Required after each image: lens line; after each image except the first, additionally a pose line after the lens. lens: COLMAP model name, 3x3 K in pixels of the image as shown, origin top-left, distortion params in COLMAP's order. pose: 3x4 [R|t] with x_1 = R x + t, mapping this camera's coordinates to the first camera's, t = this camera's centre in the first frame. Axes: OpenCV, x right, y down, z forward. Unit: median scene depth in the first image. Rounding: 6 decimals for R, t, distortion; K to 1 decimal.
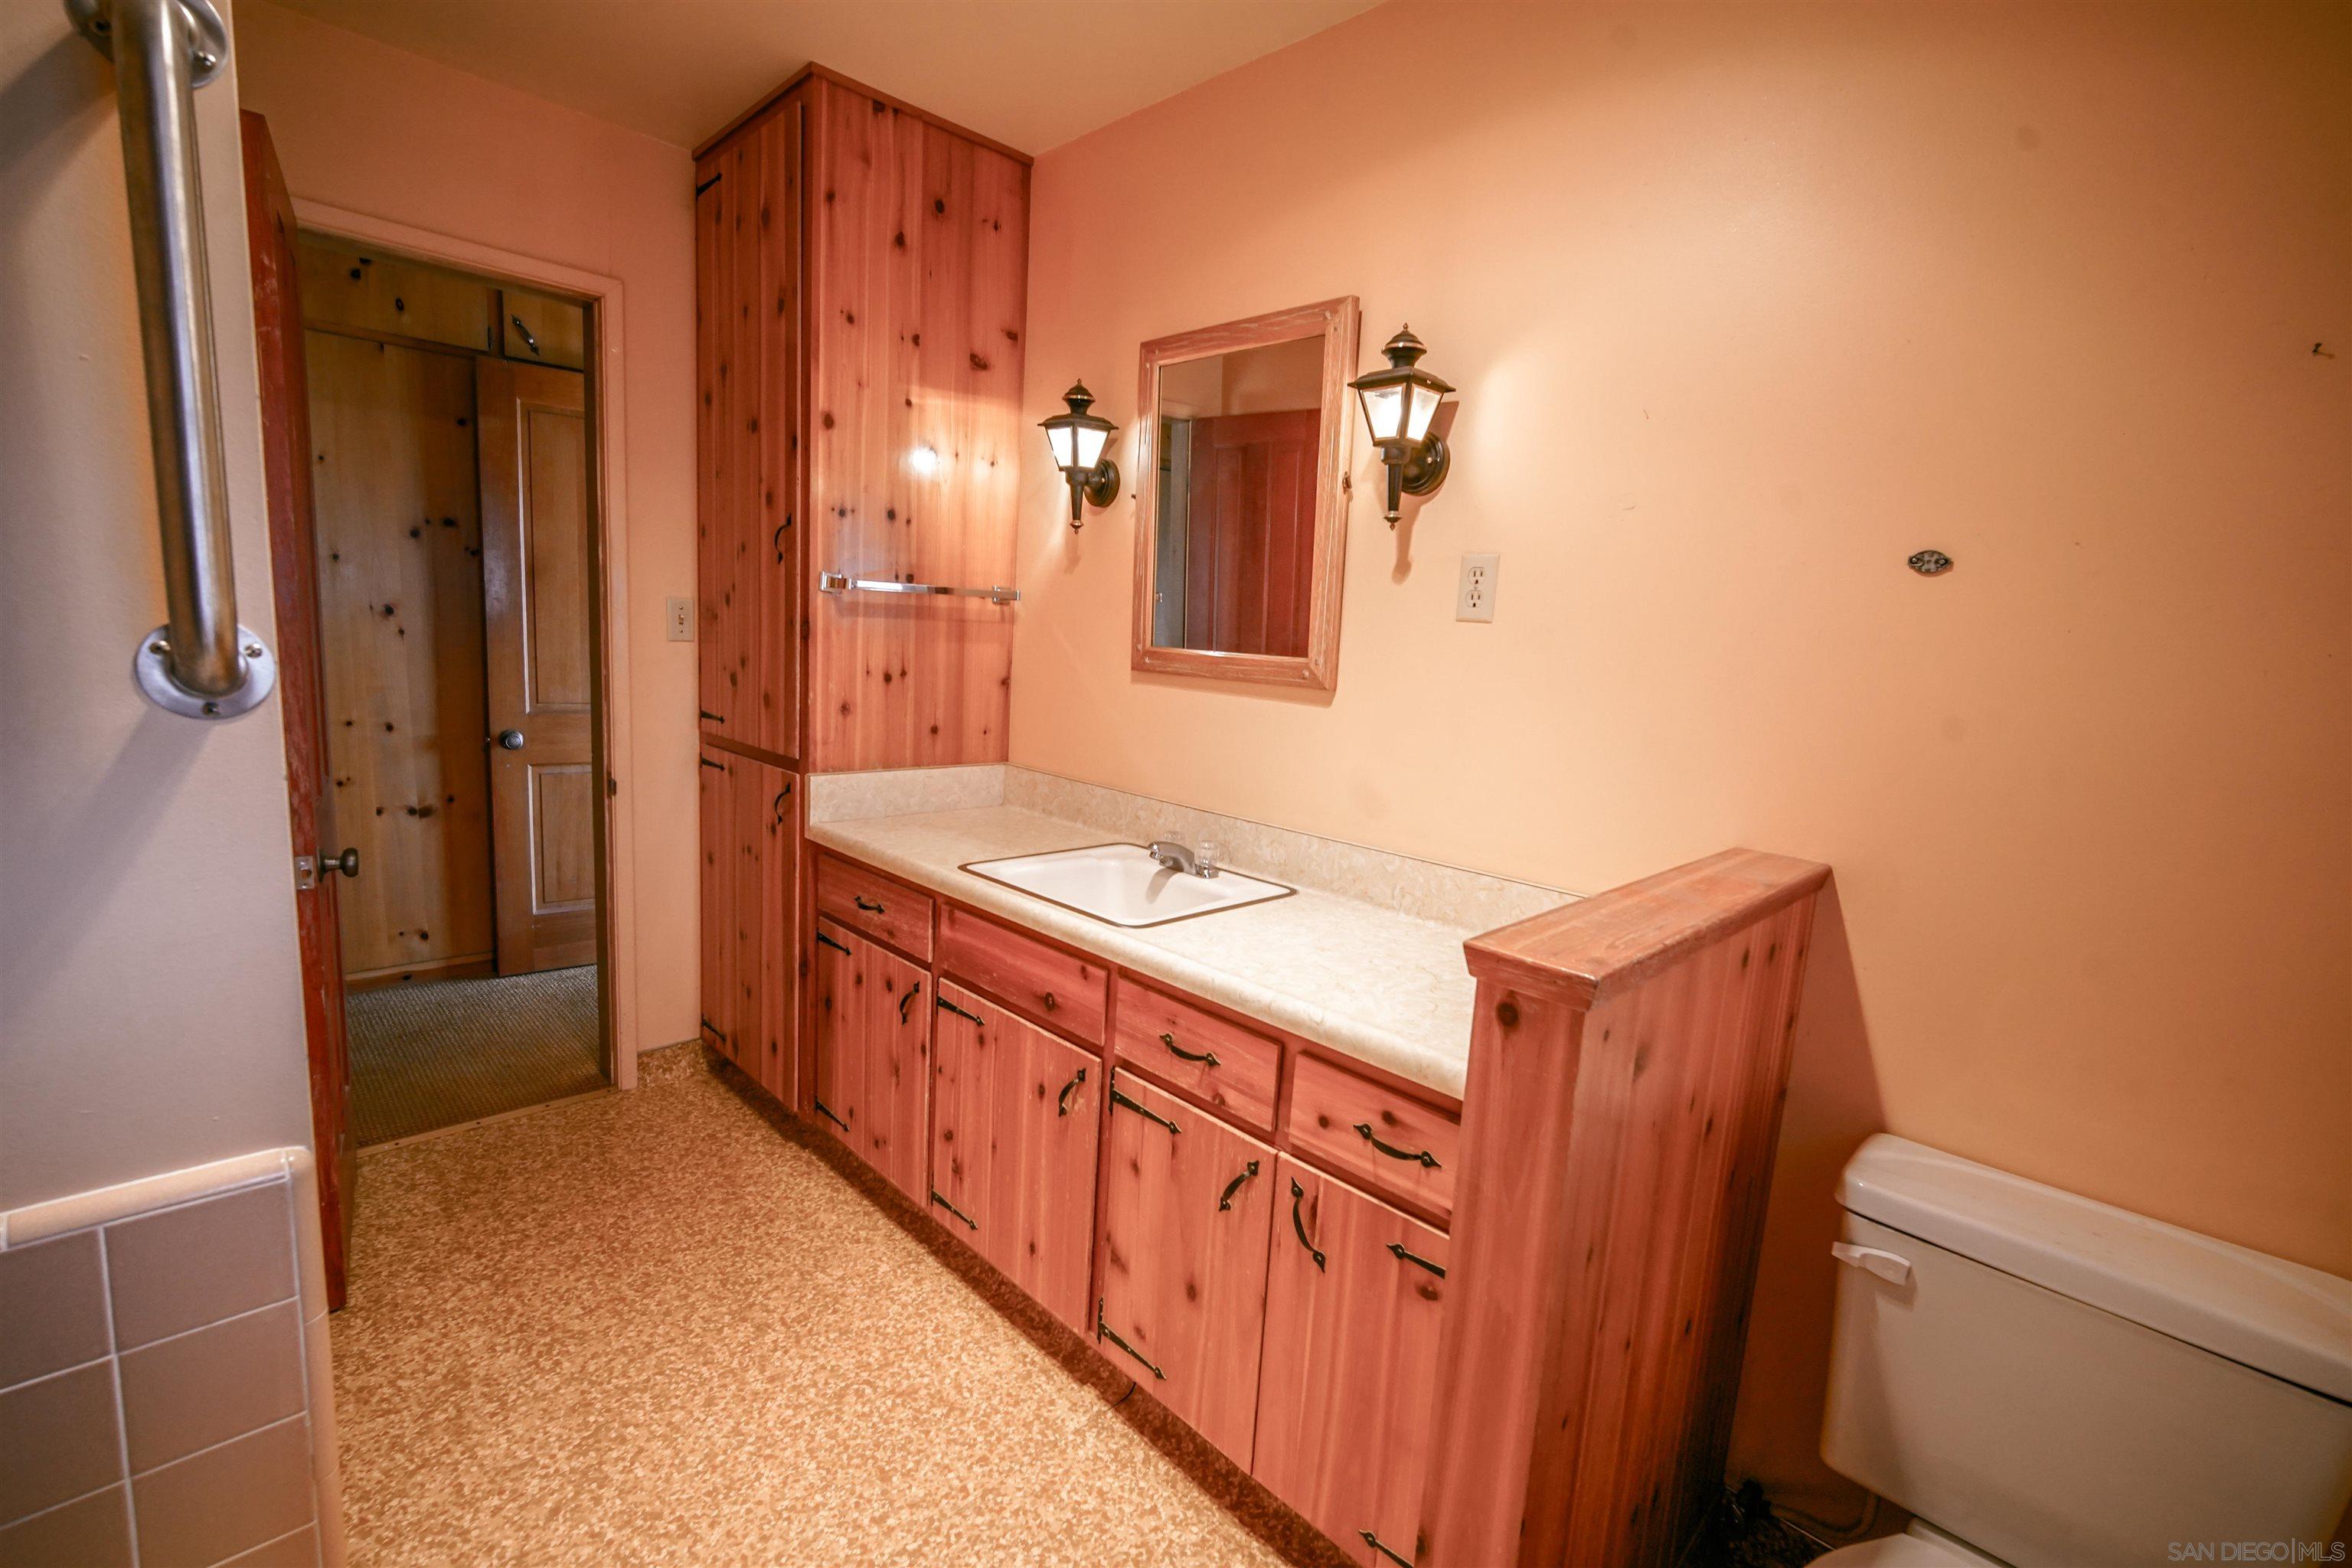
lens RADIAL K [[1020.5, 0, 1180.6], [0, 1020.5, 781.2], [0, 0, 1]] dist [-0.014144, 0.004715]
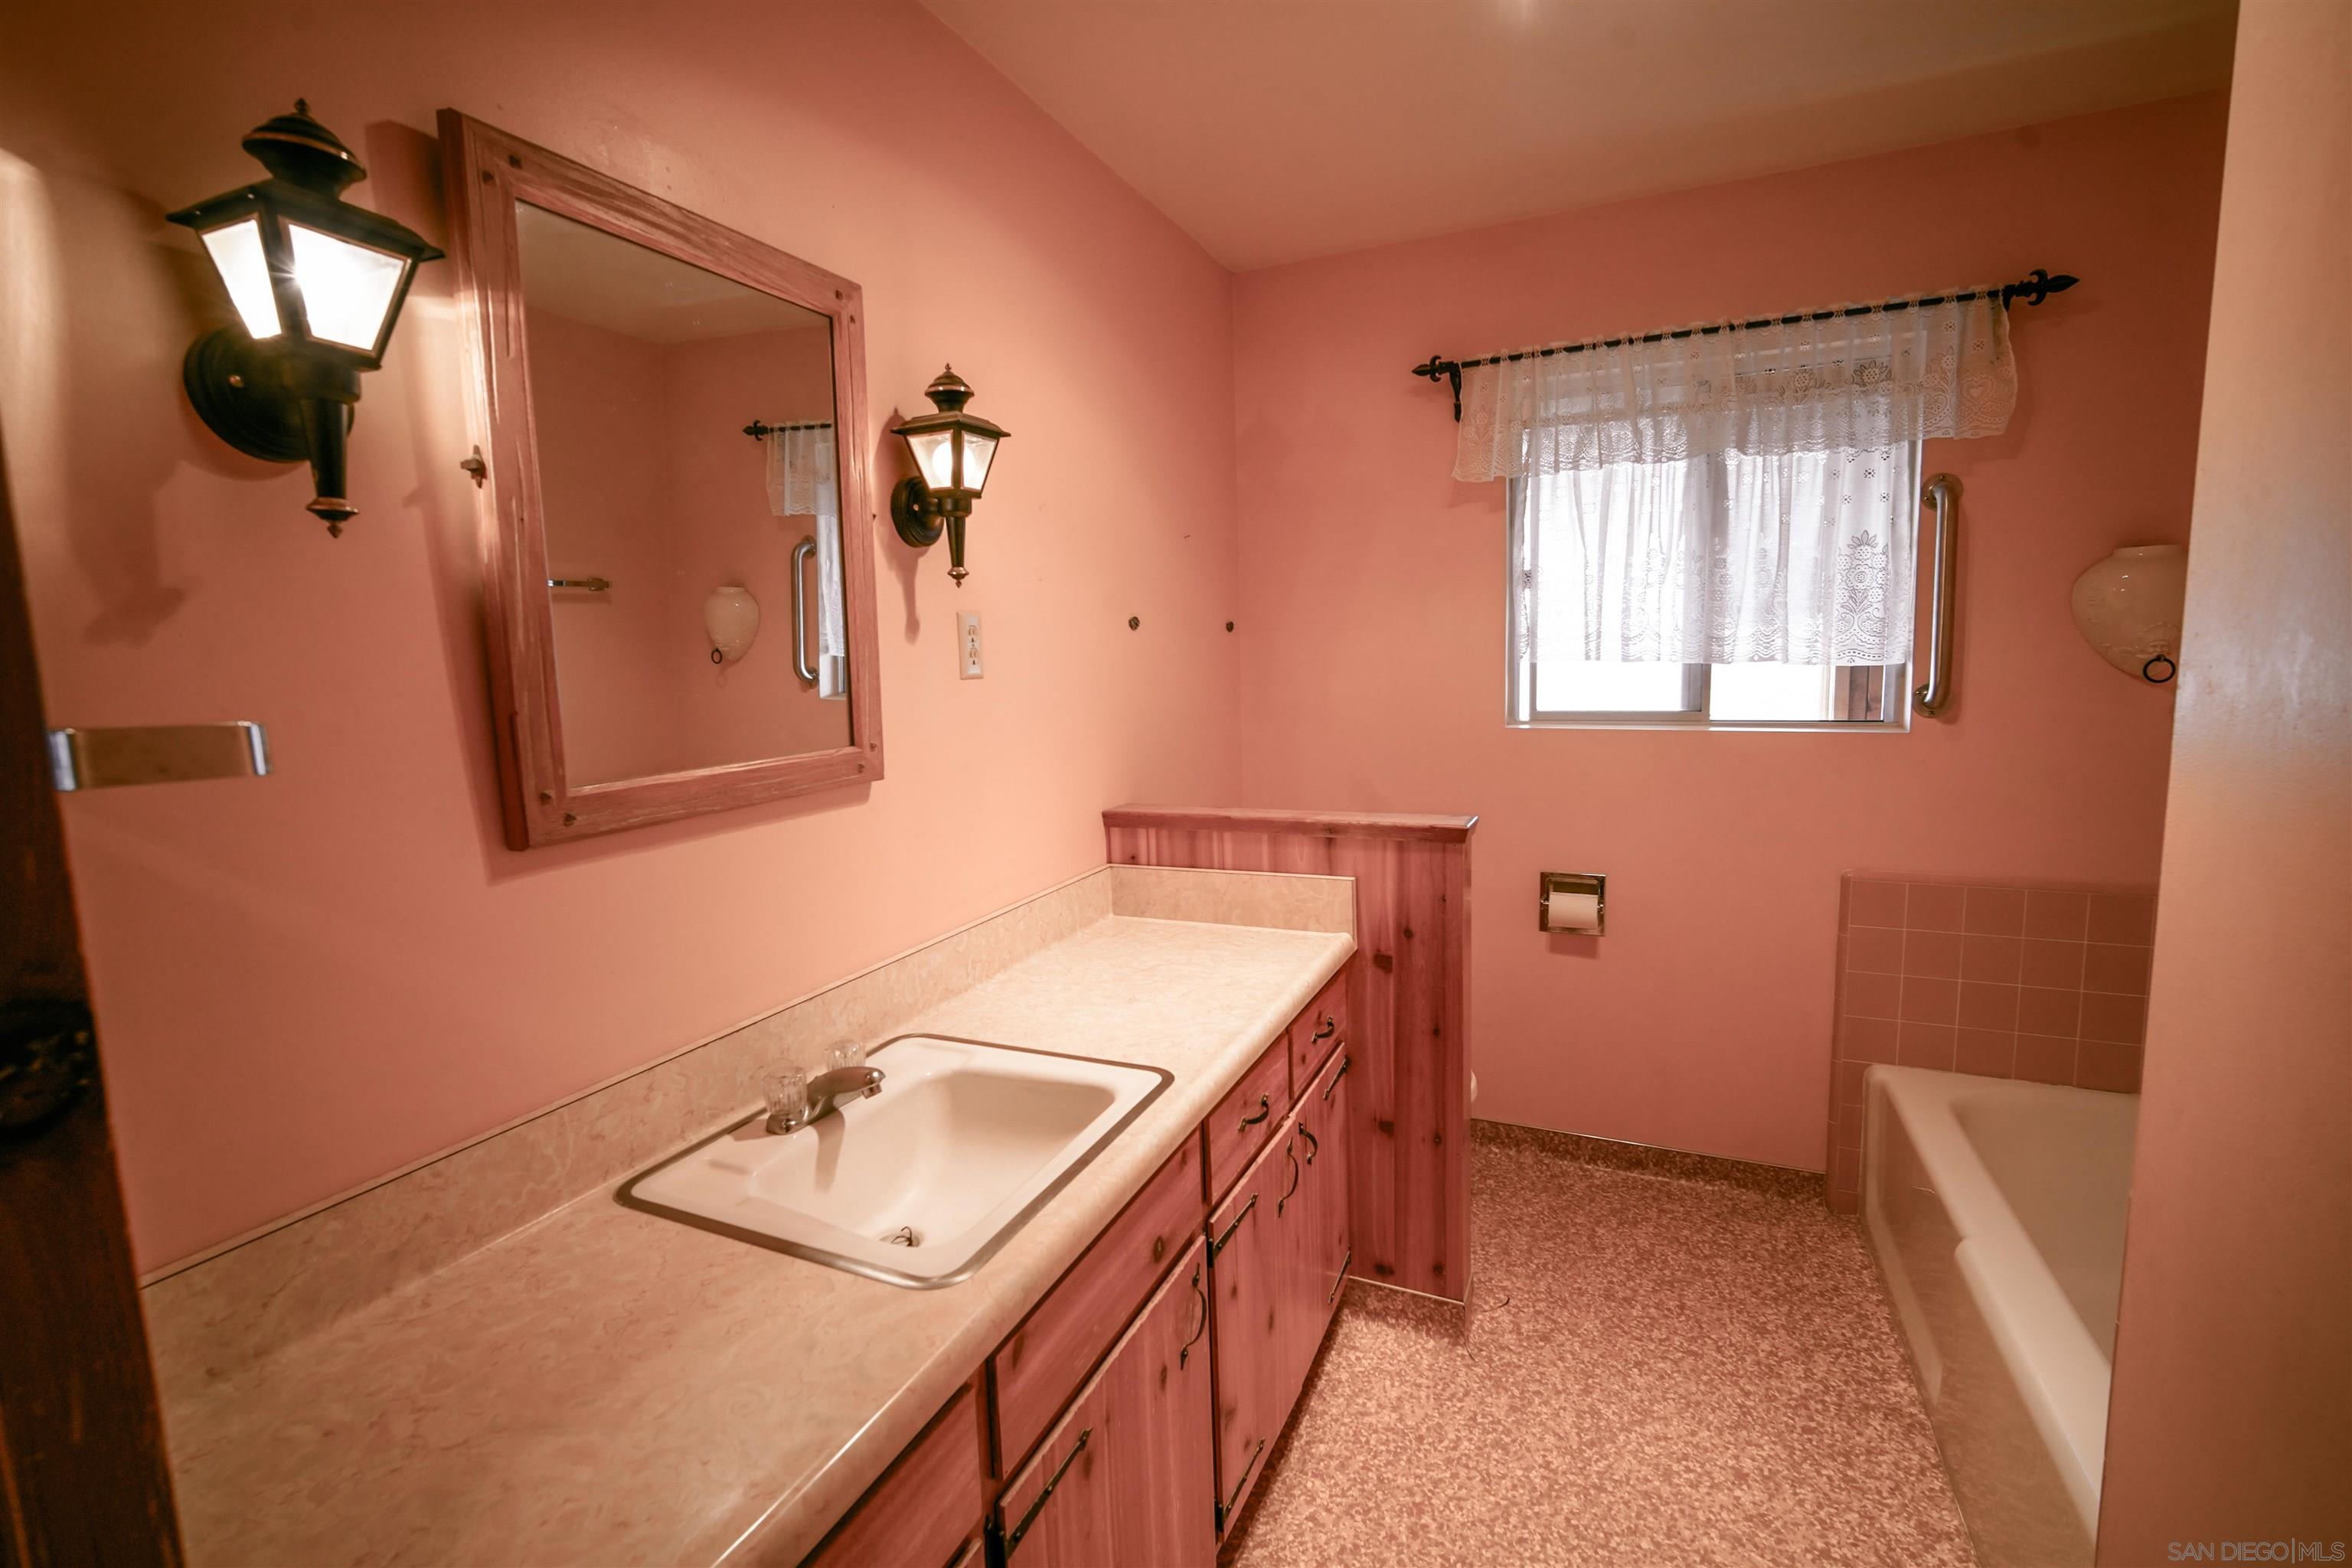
lens RADIAL K [[1020.5, 0, 1182.5], [0, 1020.5, 770.9], [0, 0, 1]] dist [-0.014144, 0.004715]
pose [[-0.358705, -0.159858, 0.919661, -0.742367], [0.141121, 0.964615, 0.222715, -0.266001], [-0.922722, 0.209673, -0.323453, 1.160589]]
